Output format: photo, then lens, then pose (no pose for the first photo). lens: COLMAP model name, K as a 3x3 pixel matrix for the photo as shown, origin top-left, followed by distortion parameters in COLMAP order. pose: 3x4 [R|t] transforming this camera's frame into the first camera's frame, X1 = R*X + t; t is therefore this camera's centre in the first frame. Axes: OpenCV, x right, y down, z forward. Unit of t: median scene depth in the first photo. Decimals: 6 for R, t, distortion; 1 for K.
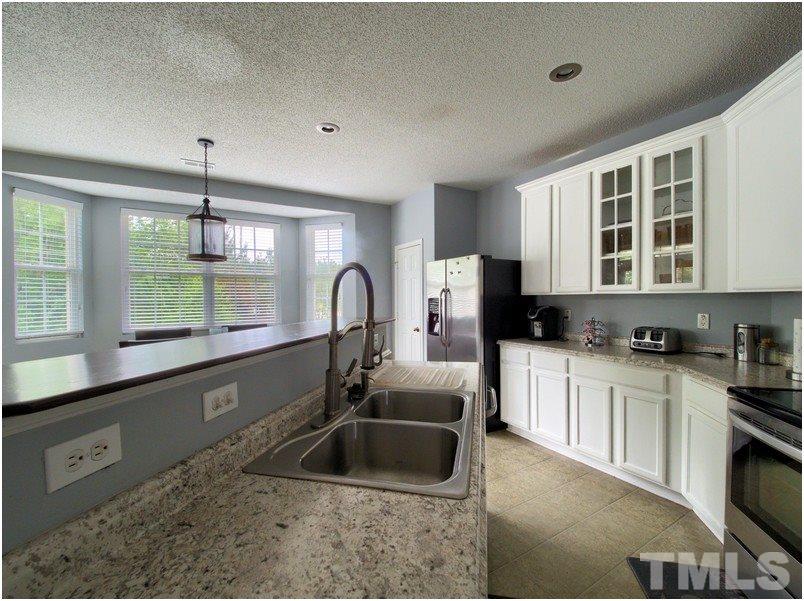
lens RADIAL K [[344.3, 0, 396.6], [0, 344.3, 300.9], [0, 0, 1]] dist [-0.001116, -0.000426]
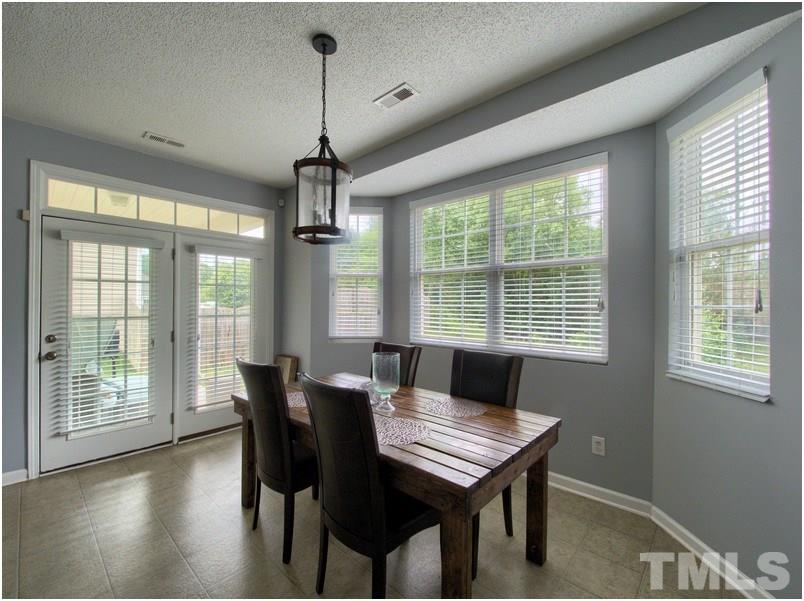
lens RADIAL K [[344.3, 0, 396.6], [0, 344.3, 300.9], [0, 0, 1]] dist [-0.001116, -0.000426]
pose [[0.294188, -0.003069, -0.955743, 0.054575], [-0.028722, 0.999515, -0.012051, -0.002988], [0.955316, 0.030996, 0.293957, 0.962959]]
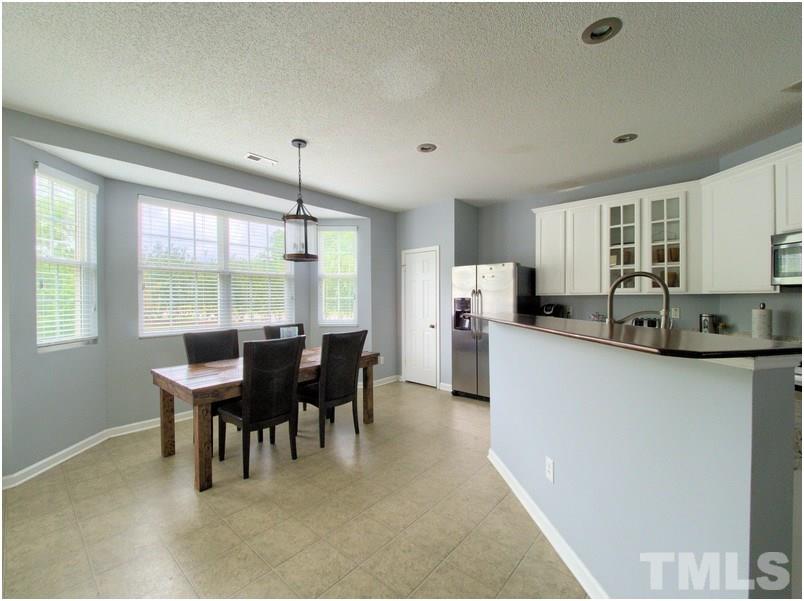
lens RADIAL K [[344.3, 0, 396.6], [0, 344.3, 300.9], [0, 0, 1]] dist [-0.001116, -0.000426]
pose [[0.952453, -0.000657, 0.304683, -0.592065], [0.002553, 0.999980, -0.005824, 0.009128], [-0.304673, 0.006325, 0.952436, -0.043495]]
